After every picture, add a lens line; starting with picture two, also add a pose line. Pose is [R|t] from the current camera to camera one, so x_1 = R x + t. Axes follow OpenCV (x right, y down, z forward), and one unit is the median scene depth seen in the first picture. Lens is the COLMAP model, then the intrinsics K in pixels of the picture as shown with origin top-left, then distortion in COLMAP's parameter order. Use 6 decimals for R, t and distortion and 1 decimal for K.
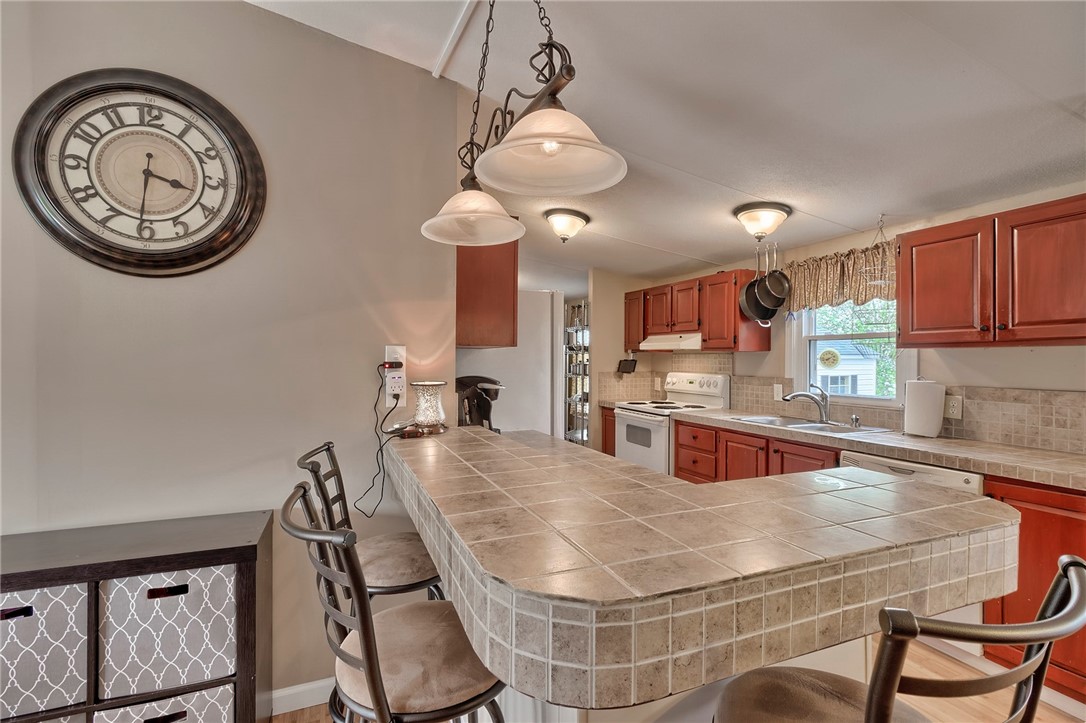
lens RADIAL K [[506.5, 0, 535.3], [0, 506.5, 359.5], [0, 0, 1]] dist [0.002676, 0.000437]
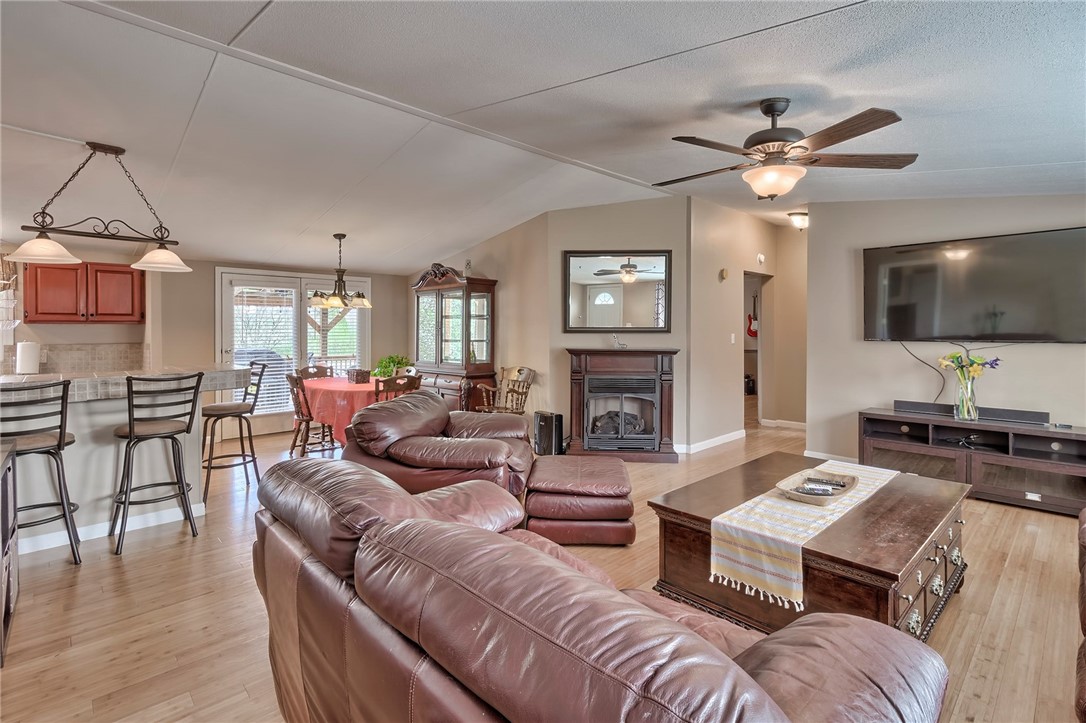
lens RADIAL K [[507.3, 0, 538.0], [0, 507.3, 333.3], [0, 0, 1]] dist [0.010664, -0.000099]
pose [[-0.347917, -0.006540, 0.937503, -2.246361], [0.006824, 0.999932, 0.009508, 0.008095], [-0.937501, 0.009705, -0.347848, -0.034777]]
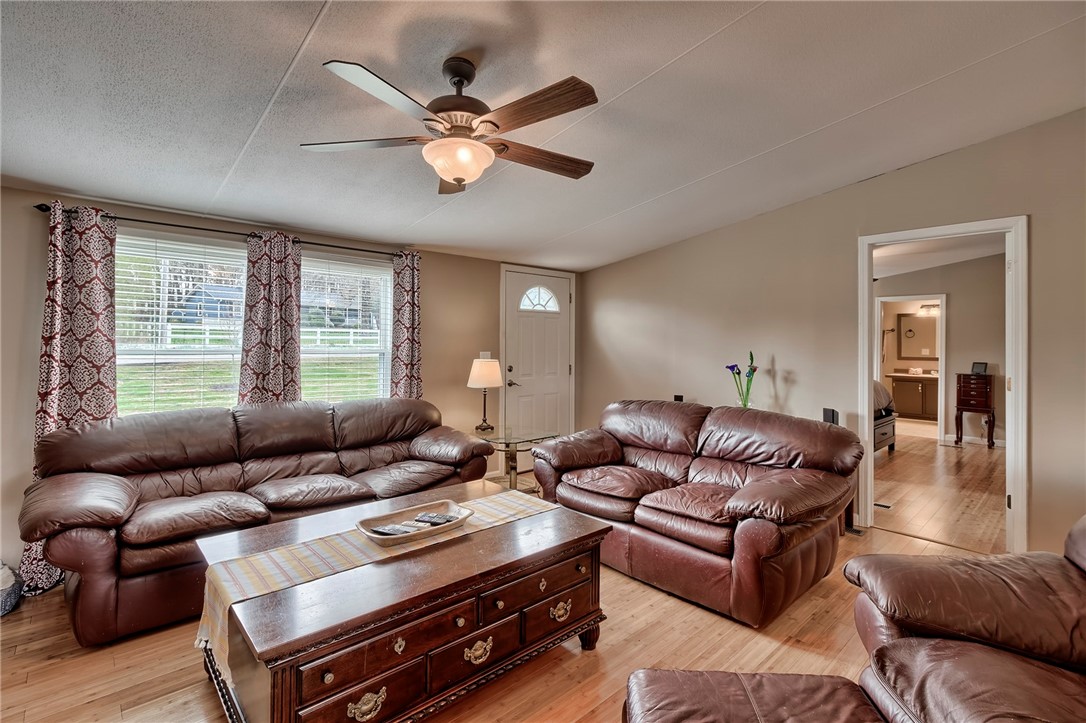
lens RADIAL K [[499.5, 0, 539.6], [0, 499.5, 347.5], [0, 0, 1]] dist [0.008829, -0.000528]
pose [[0.332860, -0.000851, -0.942976, -0.177761], [-0.008657, 0.999955, -0.003958, 0.030454], [0.942937, 0.009481, 0.332837, -1.243345]]
